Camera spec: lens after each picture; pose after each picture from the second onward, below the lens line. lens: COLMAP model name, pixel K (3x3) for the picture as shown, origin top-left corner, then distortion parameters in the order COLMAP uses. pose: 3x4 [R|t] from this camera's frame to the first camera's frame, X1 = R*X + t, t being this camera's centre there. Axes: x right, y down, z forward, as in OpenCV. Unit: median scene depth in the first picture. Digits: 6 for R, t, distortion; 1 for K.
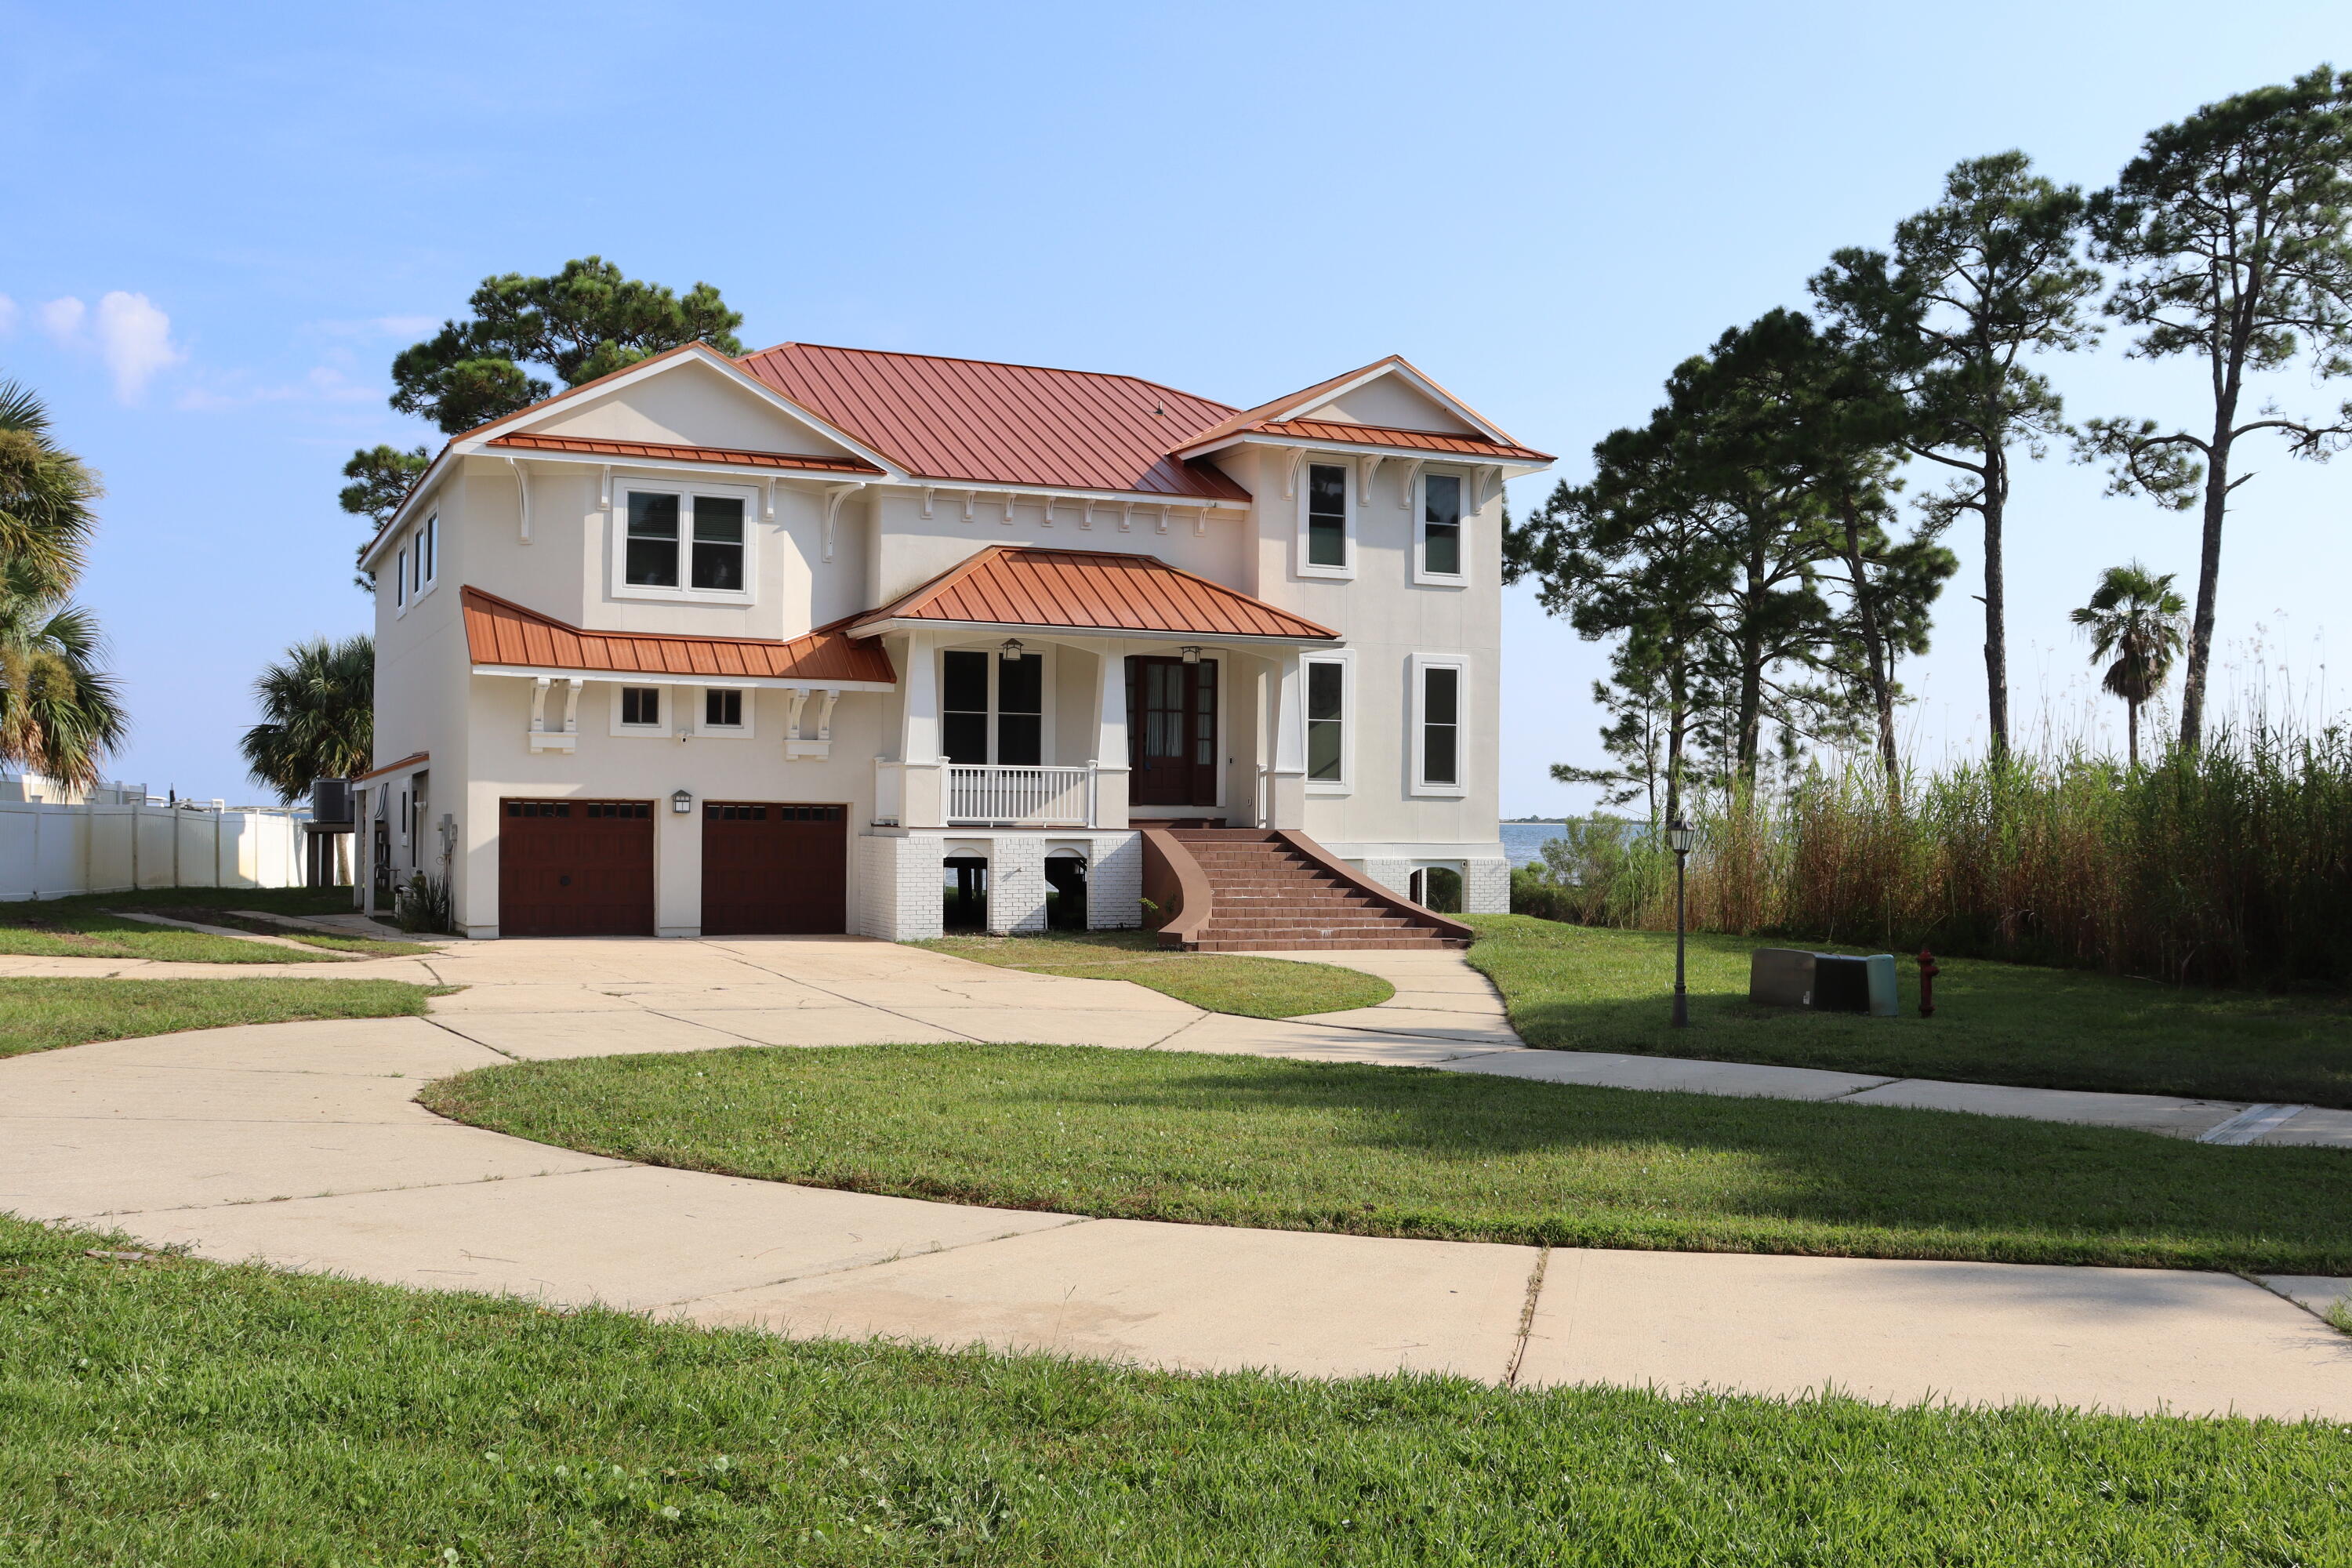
lens RADIAL K [[2254.0, 0, 1176.0], [0, 2254.0, 784.0], [0, 0, 1]] dist [-0.098832, 0.006024]
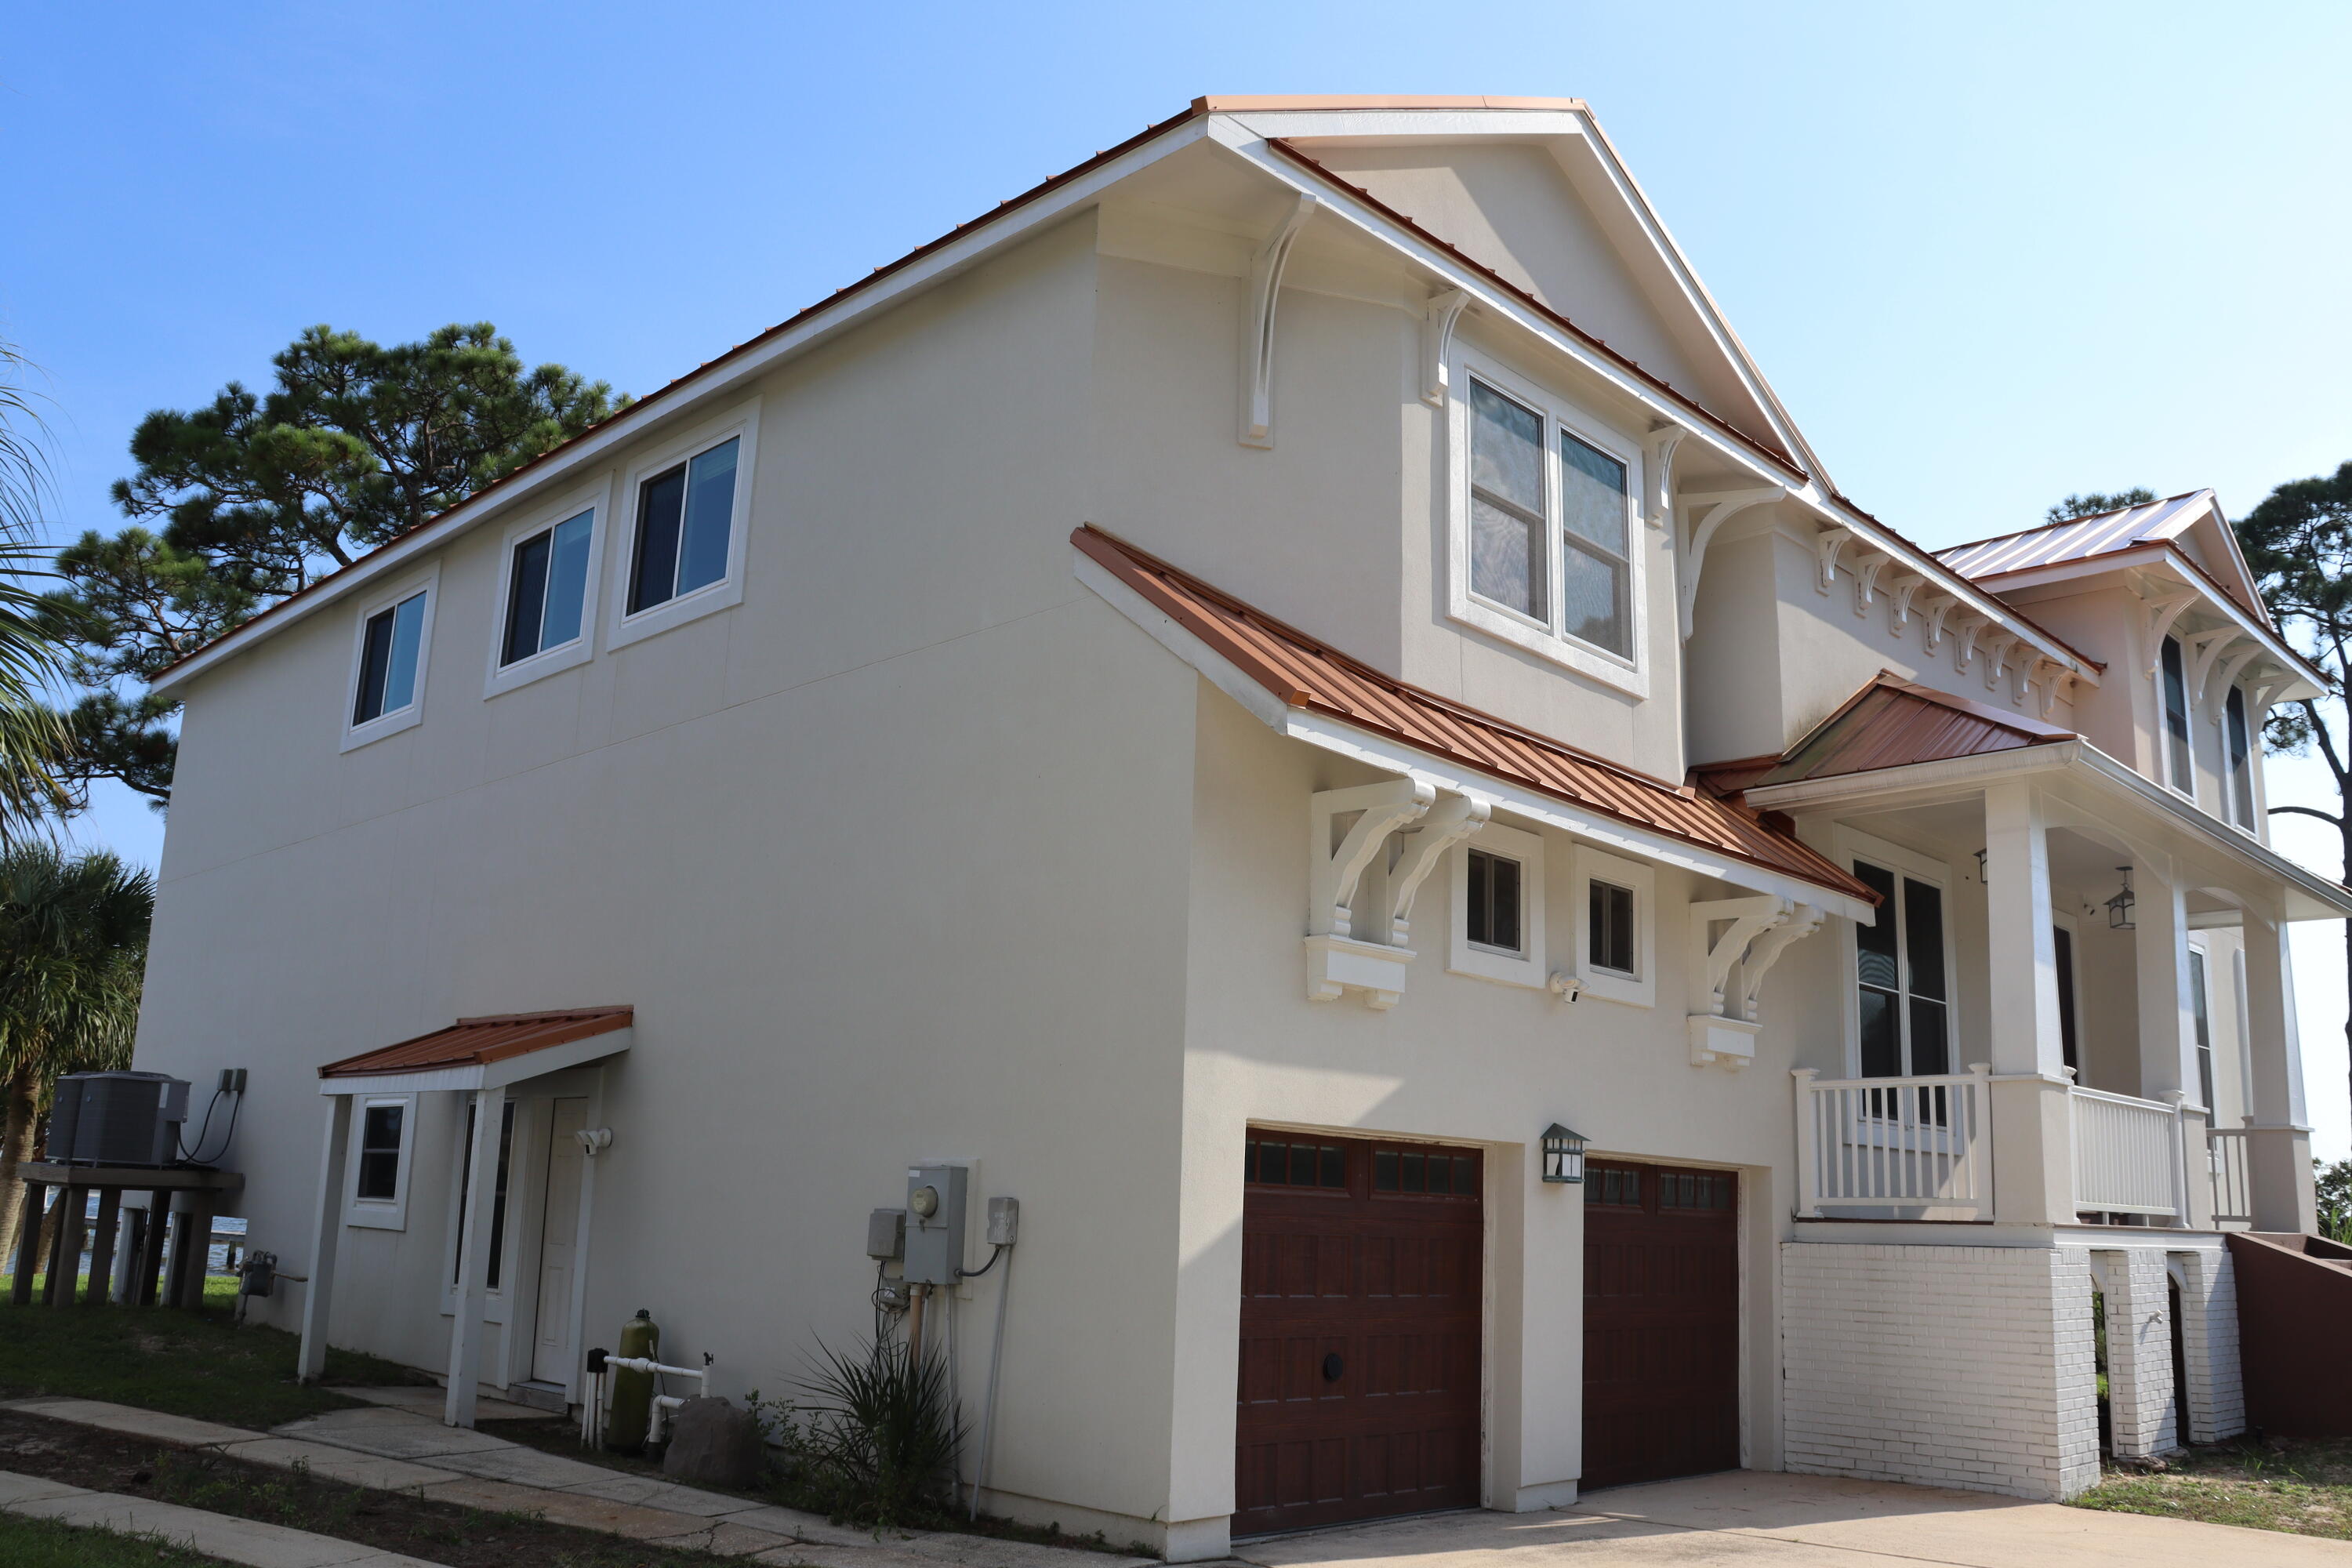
lens RADIAL K [[1938.2, 0, 1176.0], [0, 1938.2, 784.0], [0, 0, 1]] dist [-0.177433, 0.162857]
pose [[0.935803, 0.102631, 0.337252, -0.397273], [-0.032818, 0.977891, -0.206525, 0.015756], [-0.350992, 0.182199, 0.918482, 0.697641]]
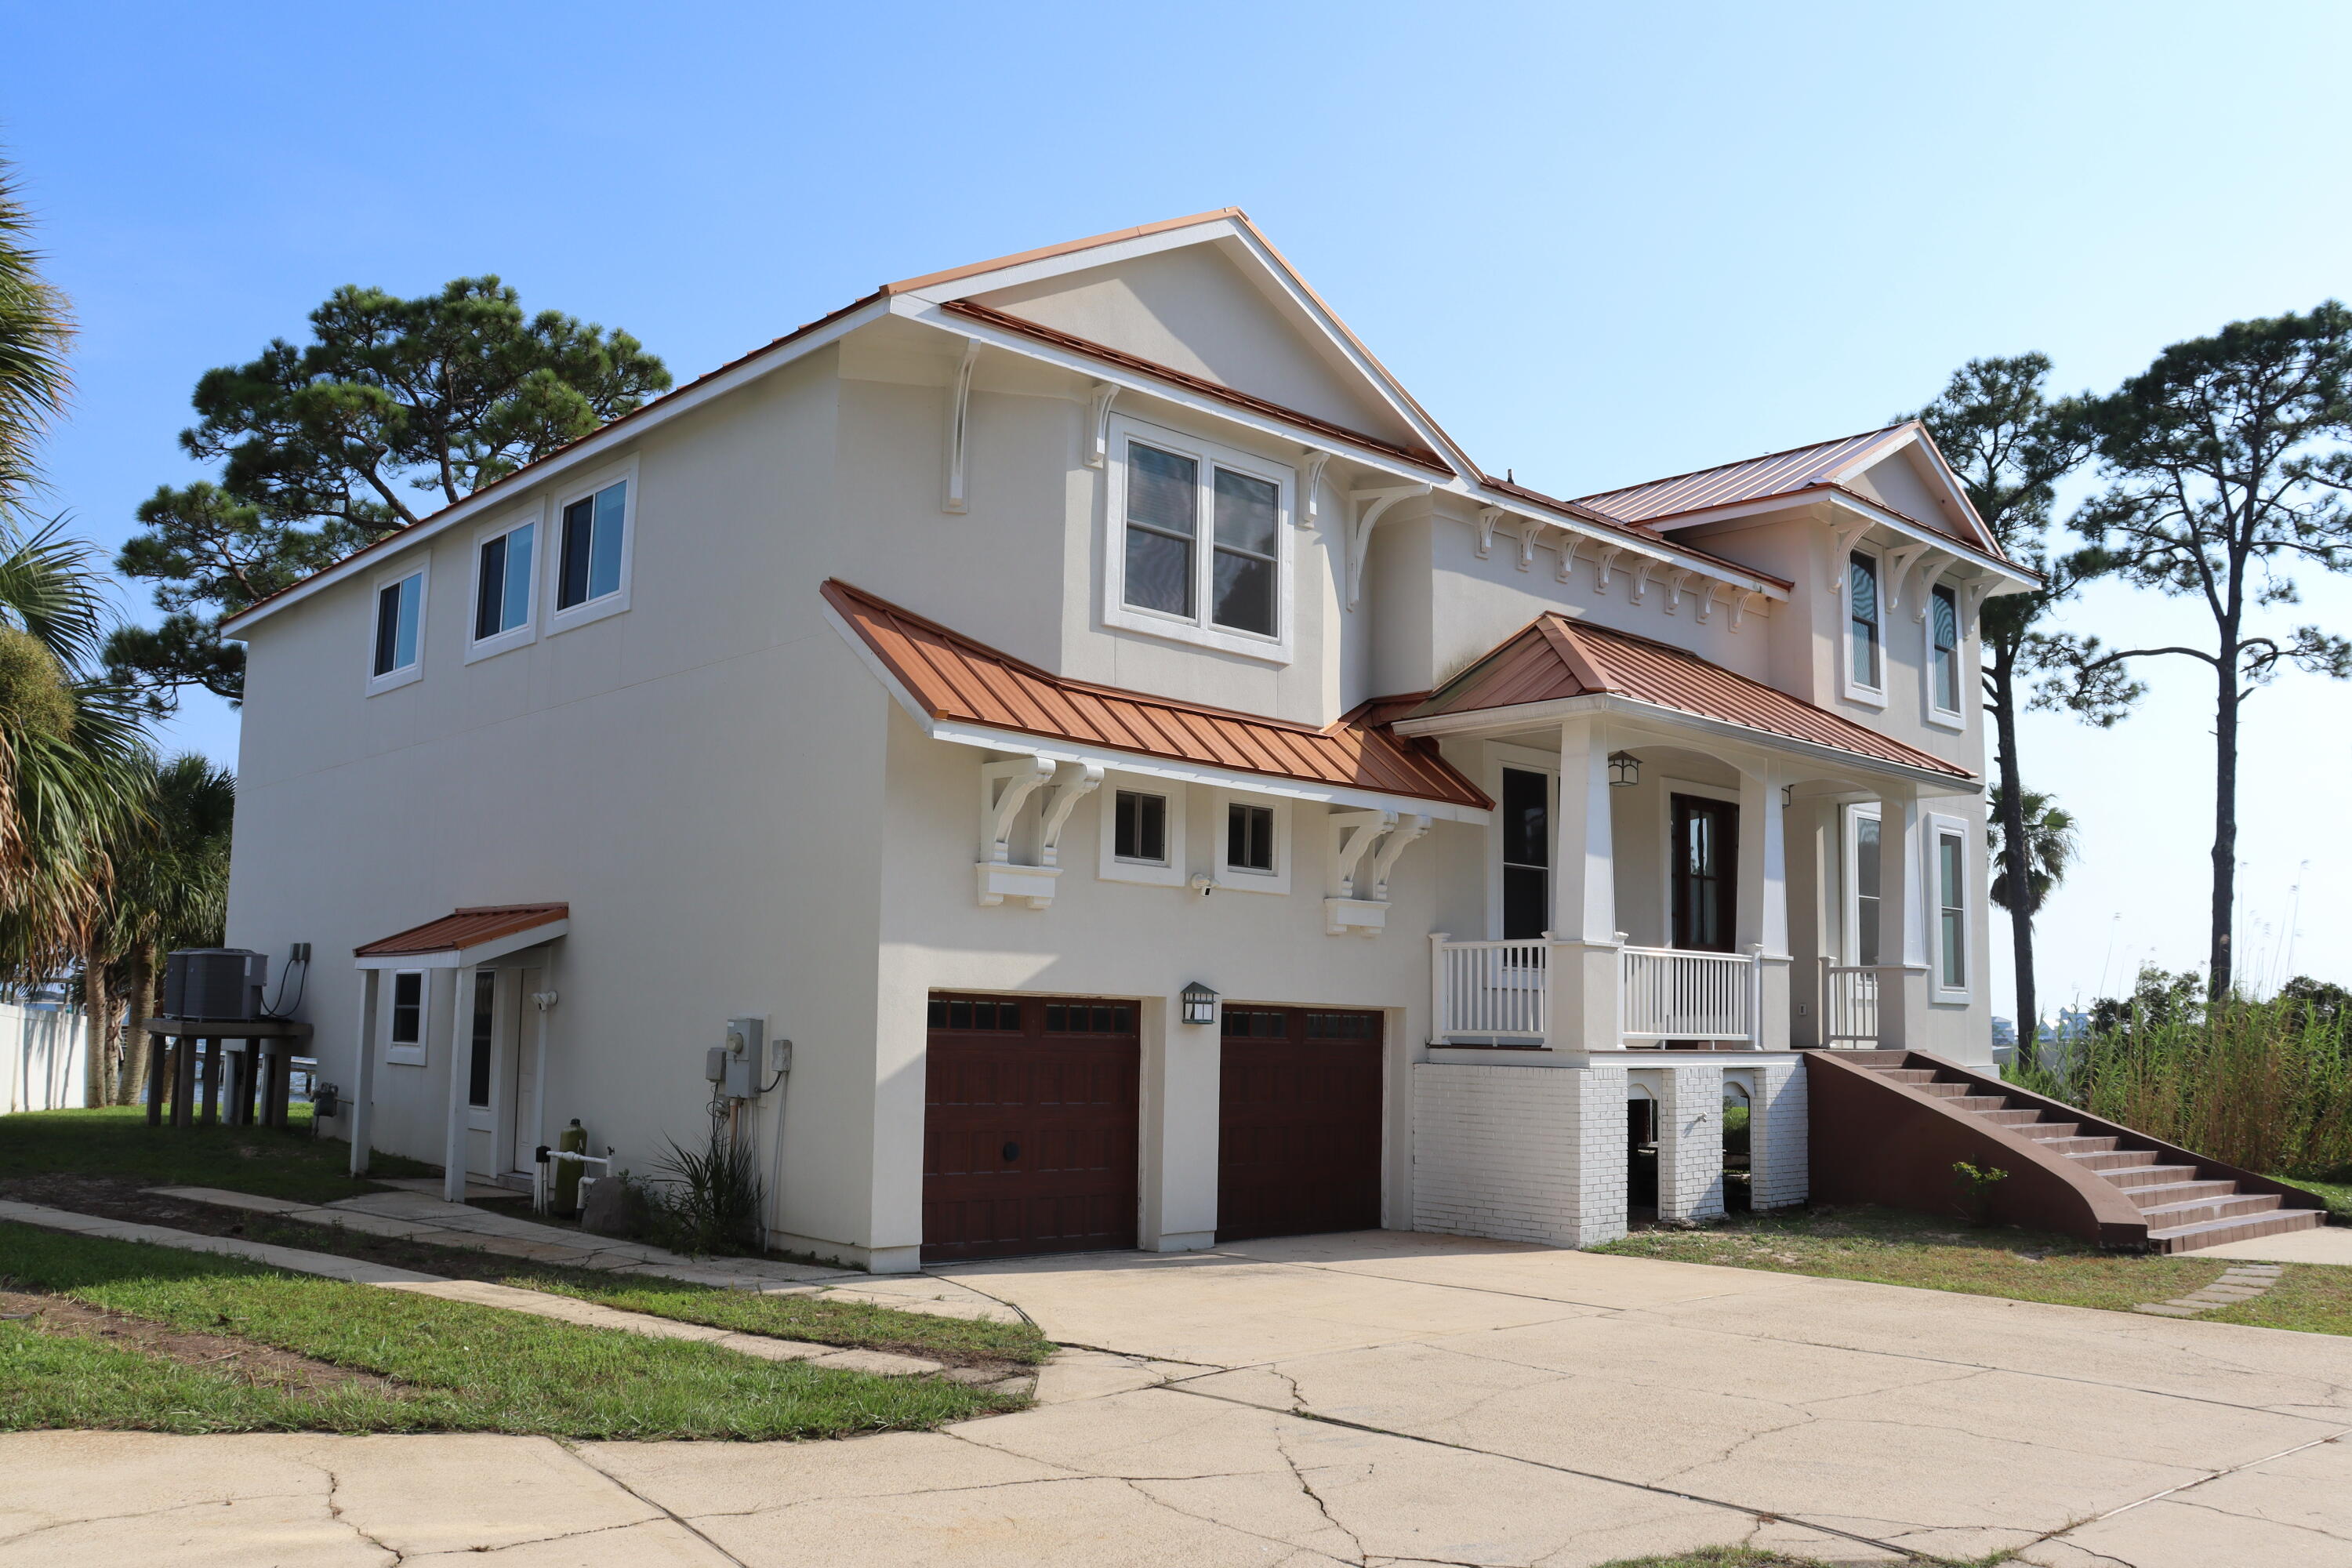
lens RADIAL K [[1938.2, 0, 1176.0], [0, 1938.2, 784.0], [0, 0, 1]] dist [-0.177433, 0.162857]
pose [[0.951196, 0.049047, 0.304665, -0.368158], [-0.016019, 0.993805, -0.109976, 0.006591], [-0.308172, 0.099728, 0.946089, 0.540873]]
